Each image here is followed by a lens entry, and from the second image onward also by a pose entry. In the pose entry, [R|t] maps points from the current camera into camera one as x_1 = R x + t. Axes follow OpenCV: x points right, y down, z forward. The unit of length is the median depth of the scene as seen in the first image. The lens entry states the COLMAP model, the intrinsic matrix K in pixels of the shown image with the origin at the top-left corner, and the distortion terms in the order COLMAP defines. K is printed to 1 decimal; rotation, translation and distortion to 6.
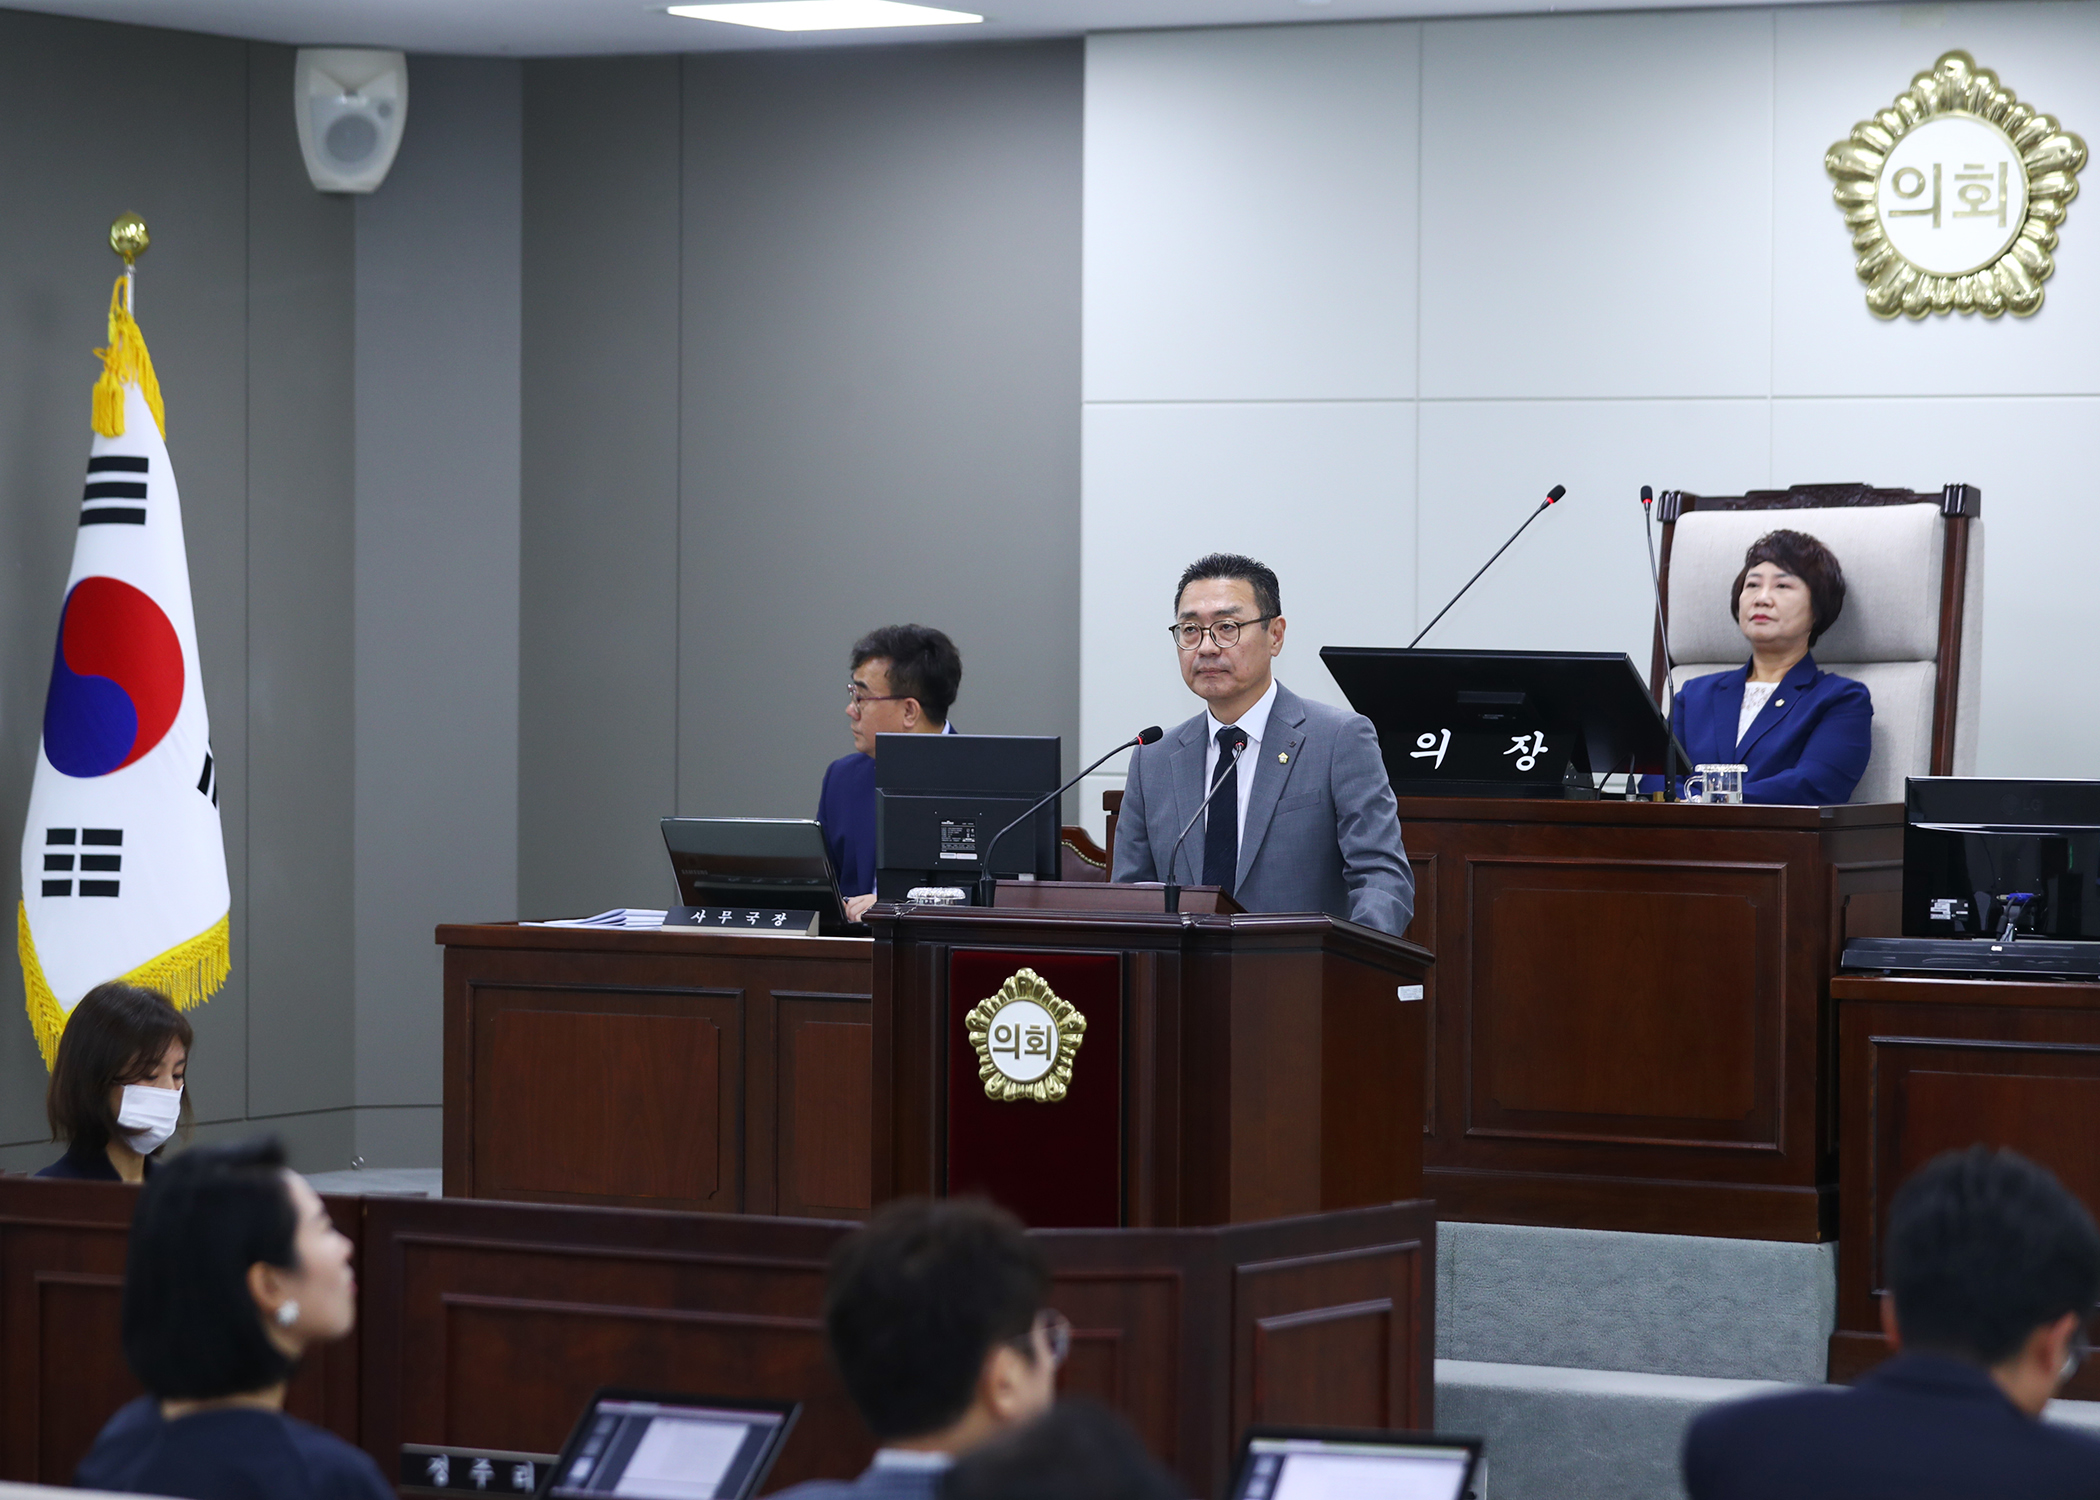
lens RADIAL K [[7114.4, 0, 1050.0], [0, 7114.4, 750.0], [0, 0, 1]] dist [0.076404, -1.497302]
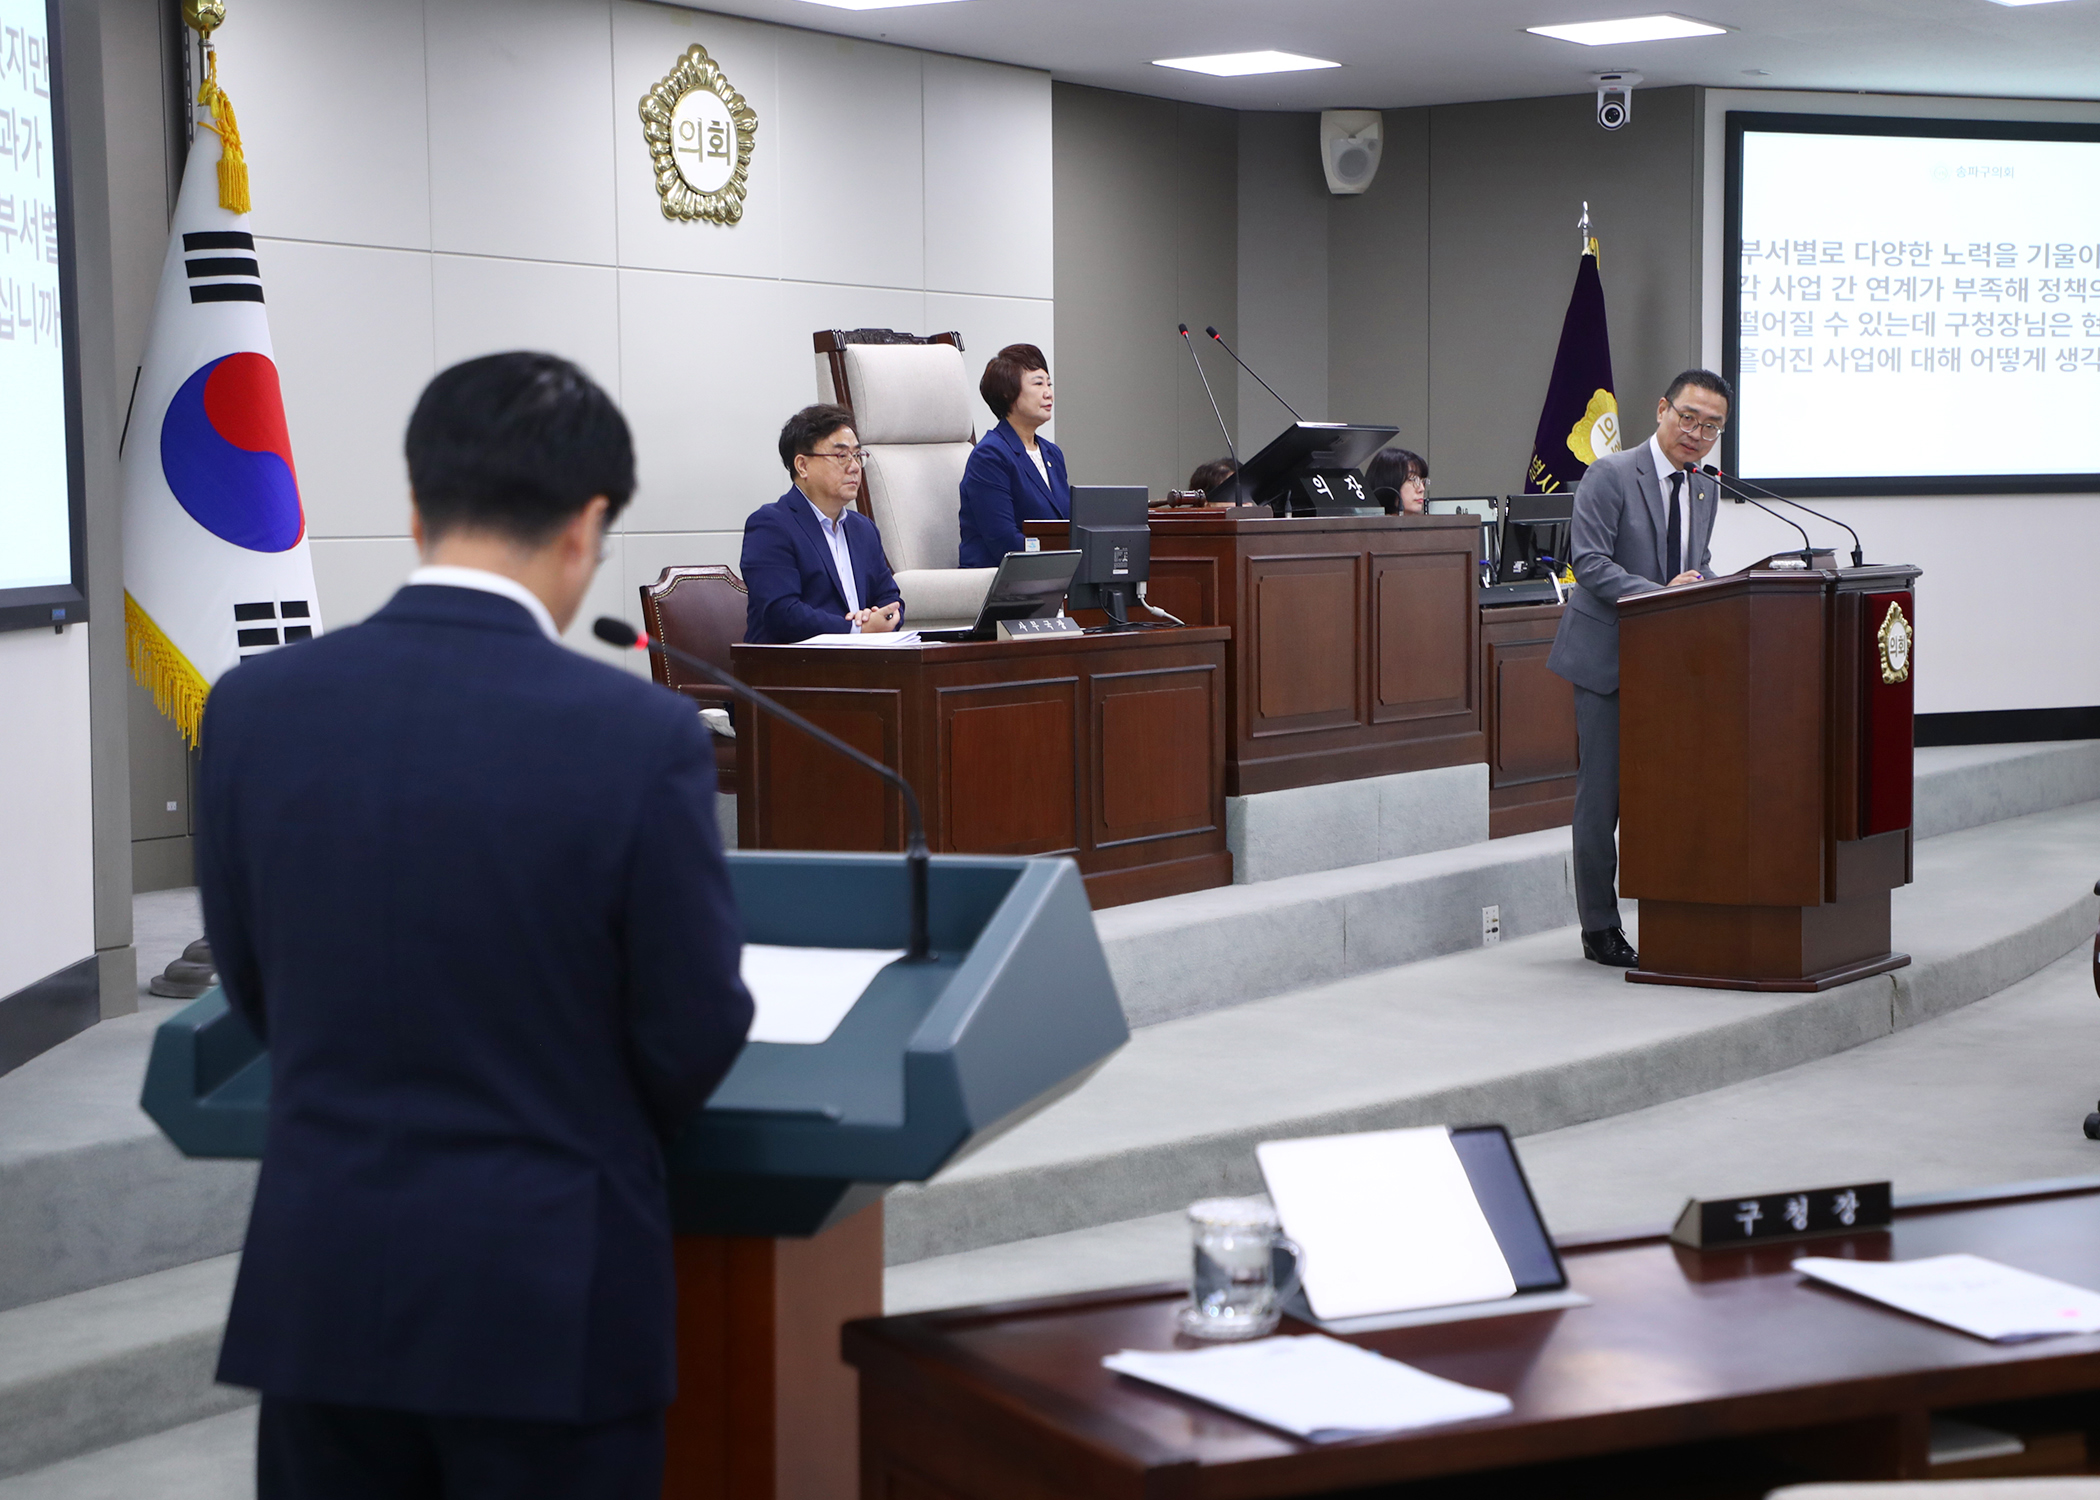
lens RADIAL K [[3594.8, 0, 1050.0], [0, 3594.8, 791.5], [0, 0, 1]] dist [0.131768, -0.012055]
pose [[0.076468, -0.088580, 0.993129, -0.748220], [0.032159, 0.995747, 0.086337, -0.003517], [-0.996553, 0.025336, 0.078992, 0.992350]]
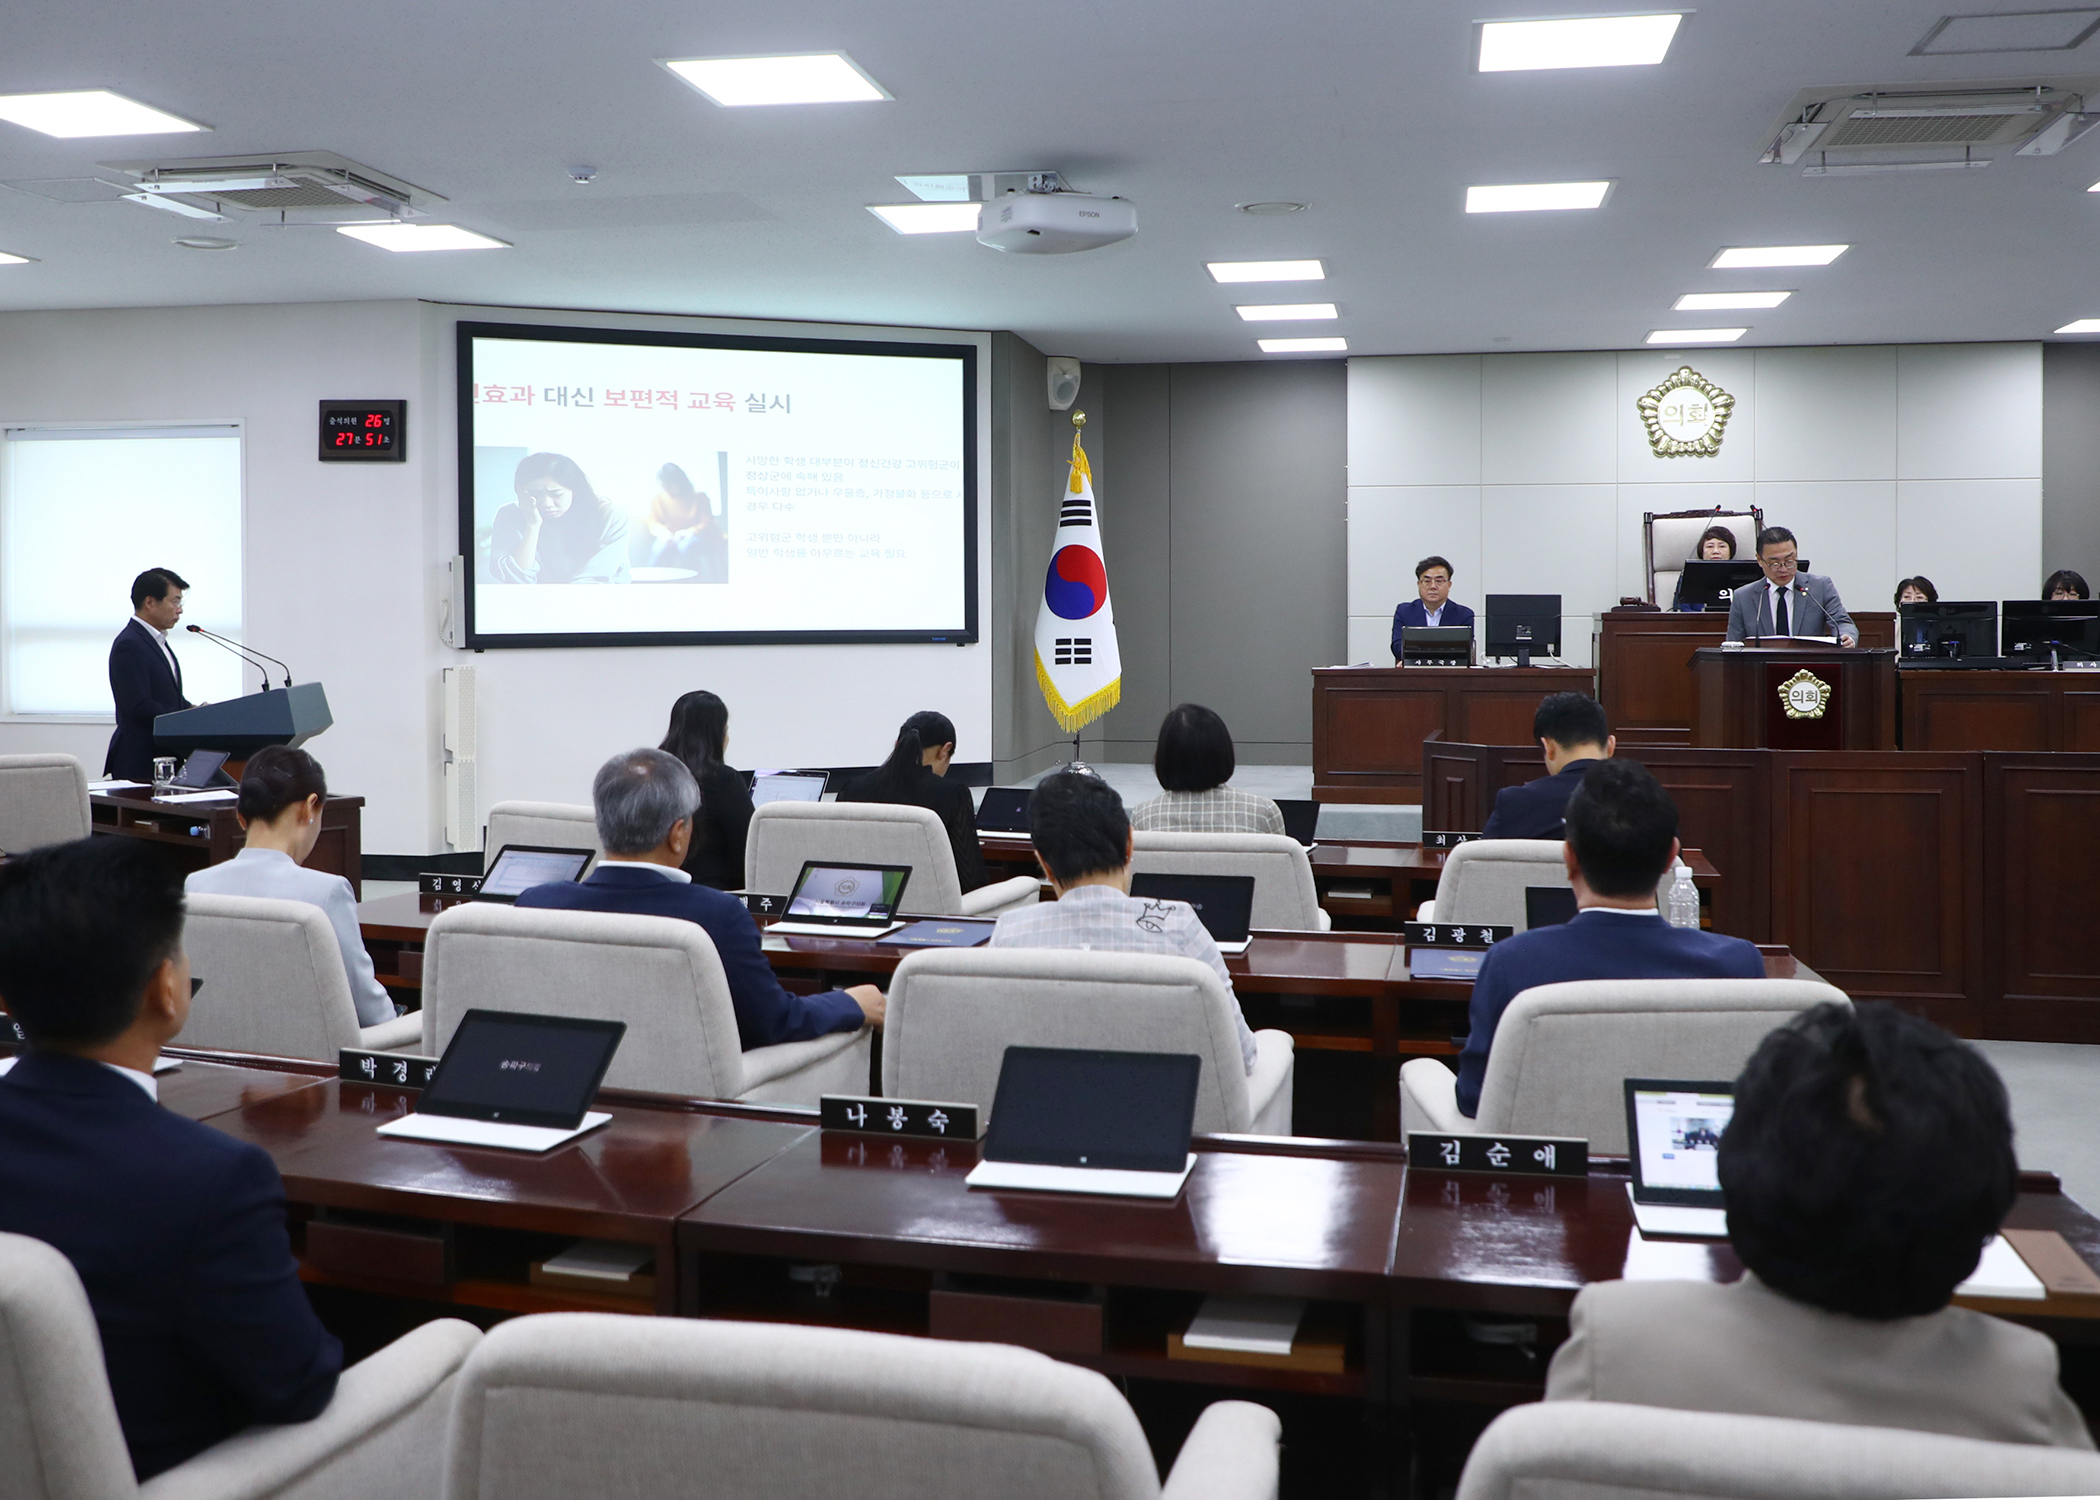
lens RADIAL K [[2120.0, 0, 1044.3], [0, 2120.0, 639.2], [0, 0, 1]] dist [-0.010232, -0.004989]
pose [[0.945714, -0.015135, 0.324647, -0.473581], [0.015800, 0.999875, 0.000587, 0.012373], [-0.324616, 0.004574, 0.945835, 0.289172]]
